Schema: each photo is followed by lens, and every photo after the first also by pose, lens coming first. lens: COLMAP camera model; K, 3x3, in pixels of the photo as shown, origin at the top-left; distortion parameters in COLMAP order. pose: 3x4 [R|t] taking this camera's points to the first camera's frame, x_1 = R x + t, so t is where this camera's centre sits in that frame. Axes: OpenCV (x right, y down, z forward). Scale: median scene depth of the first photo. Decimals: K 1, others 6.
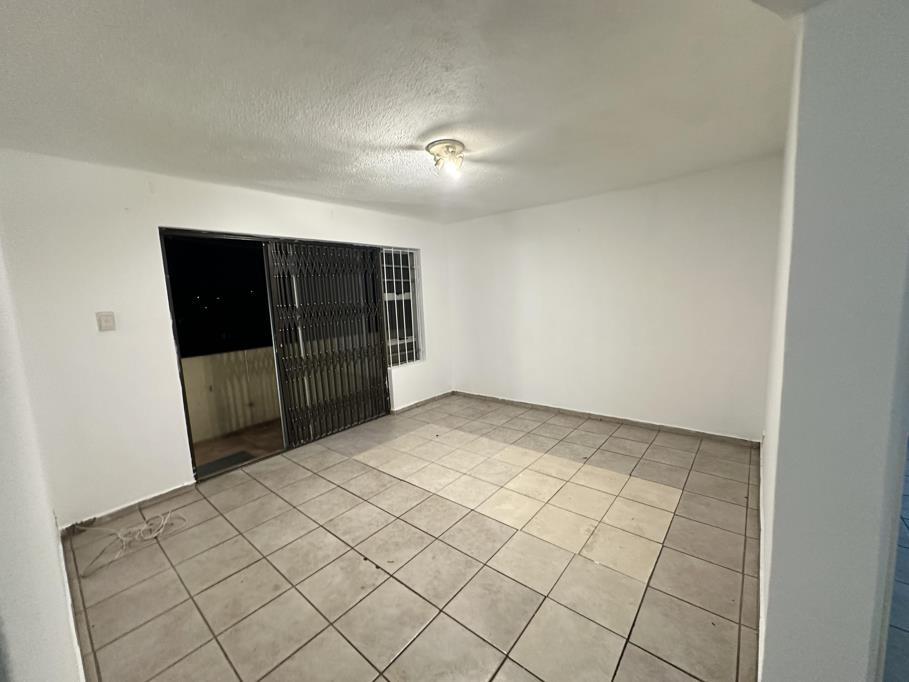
lens RADIAL K [[363.0, 0, 455.4], [0, 363.0, 340.1], [0, 0, 1]] dist [-0.000624, 0.000175]
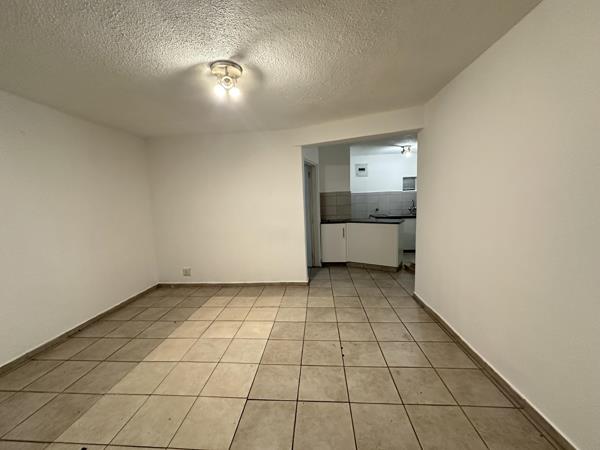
lens RADIAL K [[239.6, 0, 300.6], [0, 239.6, 224.4], [0, 0, 1]] dist [-0.000624, 0.000175]
pose [[-0.581136, -0.019107, 0.813582, -0.790695], [0.160253, 0.977463, 0.137423, -0.099086], [-0.797872, 0.210240, -0.564977, 1.312436]]
